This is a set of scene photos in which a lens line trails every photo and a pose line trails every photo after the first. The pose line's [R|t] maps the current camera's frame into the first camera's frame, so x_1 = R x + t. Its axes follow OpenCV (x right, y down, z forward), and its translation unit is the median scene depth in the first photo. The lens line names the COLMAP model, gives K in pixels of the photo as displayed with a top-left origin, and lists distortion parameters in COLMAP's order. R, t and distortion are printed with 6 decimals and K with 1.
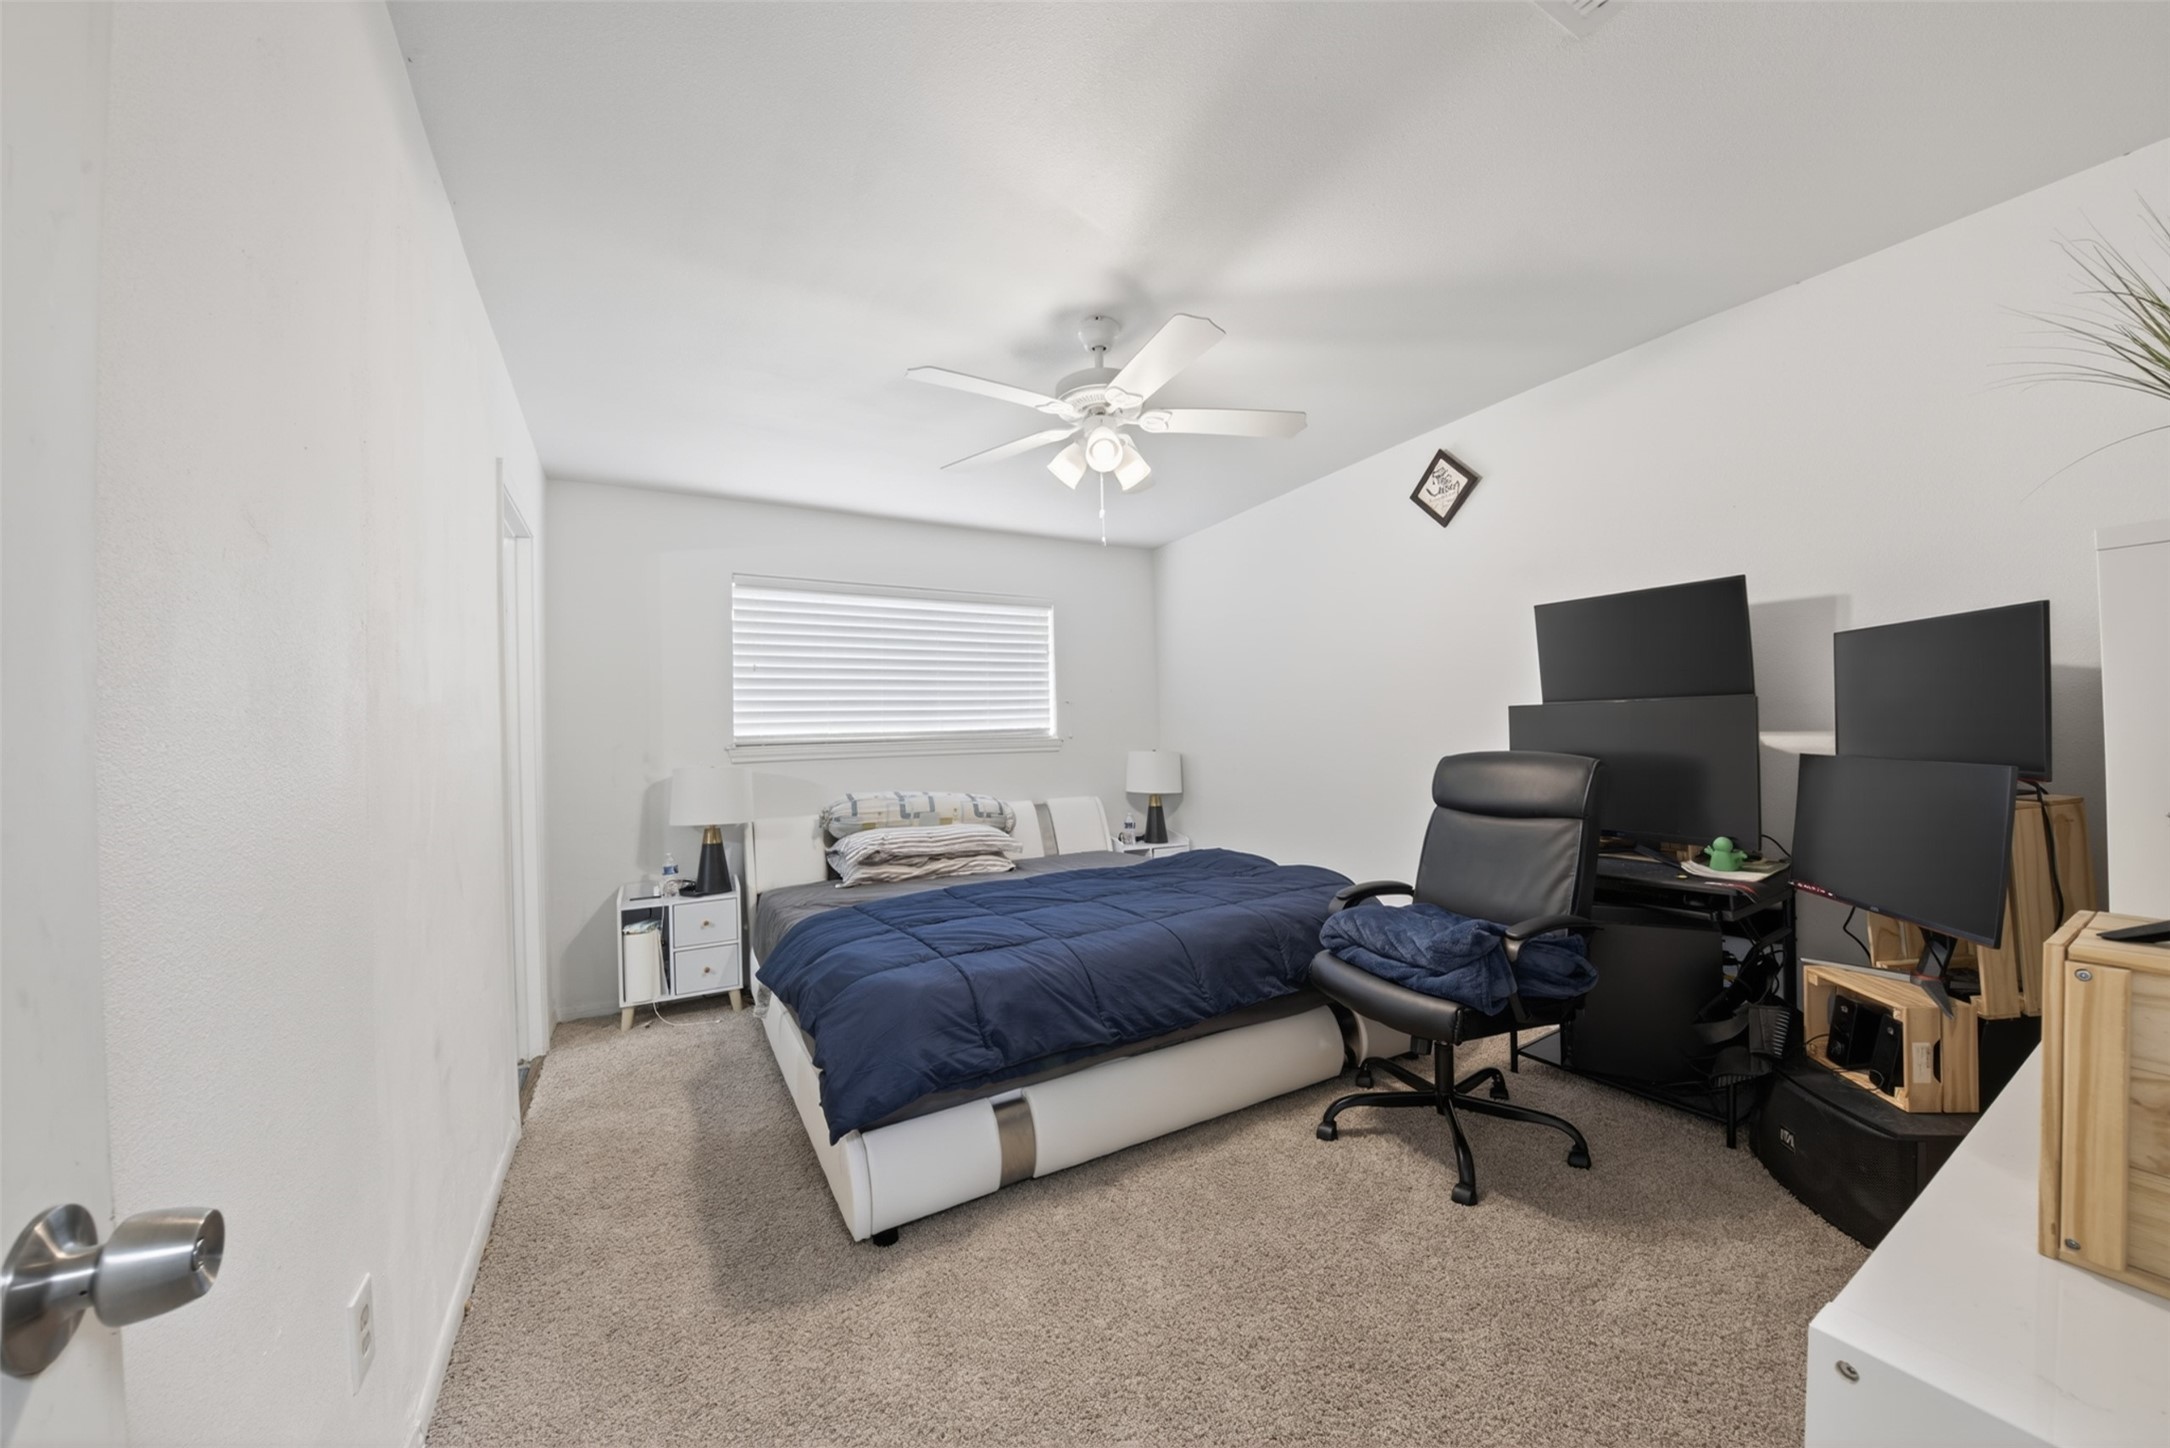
lens RADIAL K [[755.6, 0, 1085.6], [0, 755.6, 719.3], [0, 0, 1]] dist [-0.022061, -0.005477]
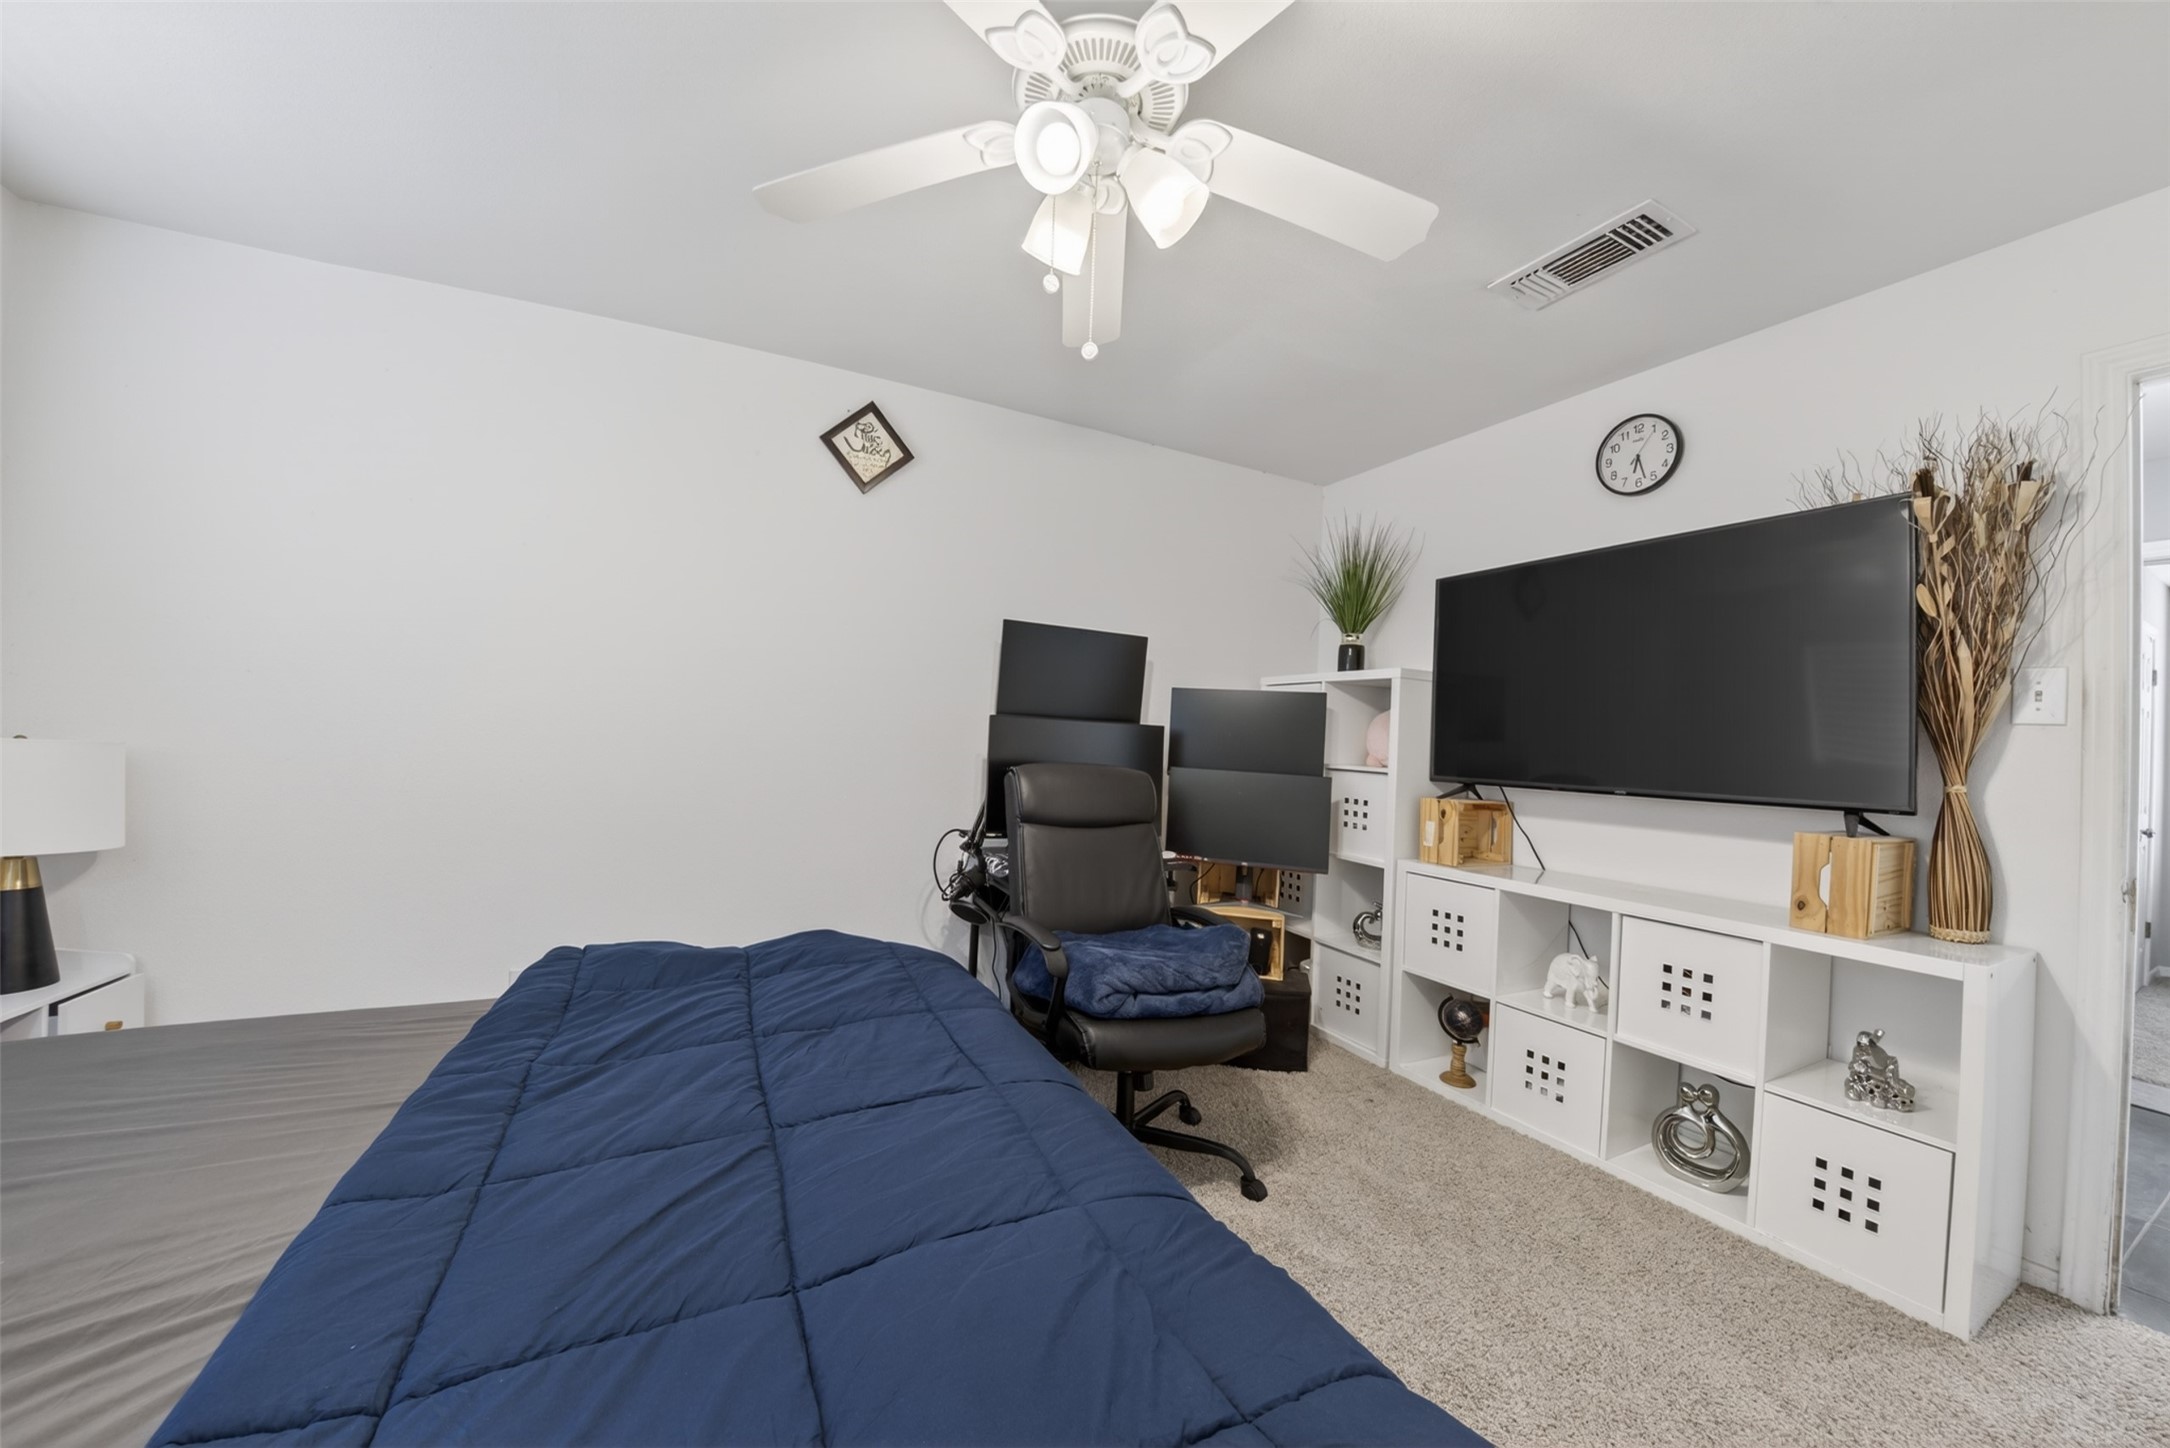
lens RADIAL K [[755.6, 0, 1085.6], [0, 755.6, 719.3], [0, 0, 1]] dist [-0.022061, -0.005477]
pose [[0.037100, 0.057950, 0.997630, -0.338475], [-0.062669, 0.996487, -0.055553, 0.027389], [-0.997345, -0.060459, 0.040601, 0.705276]]
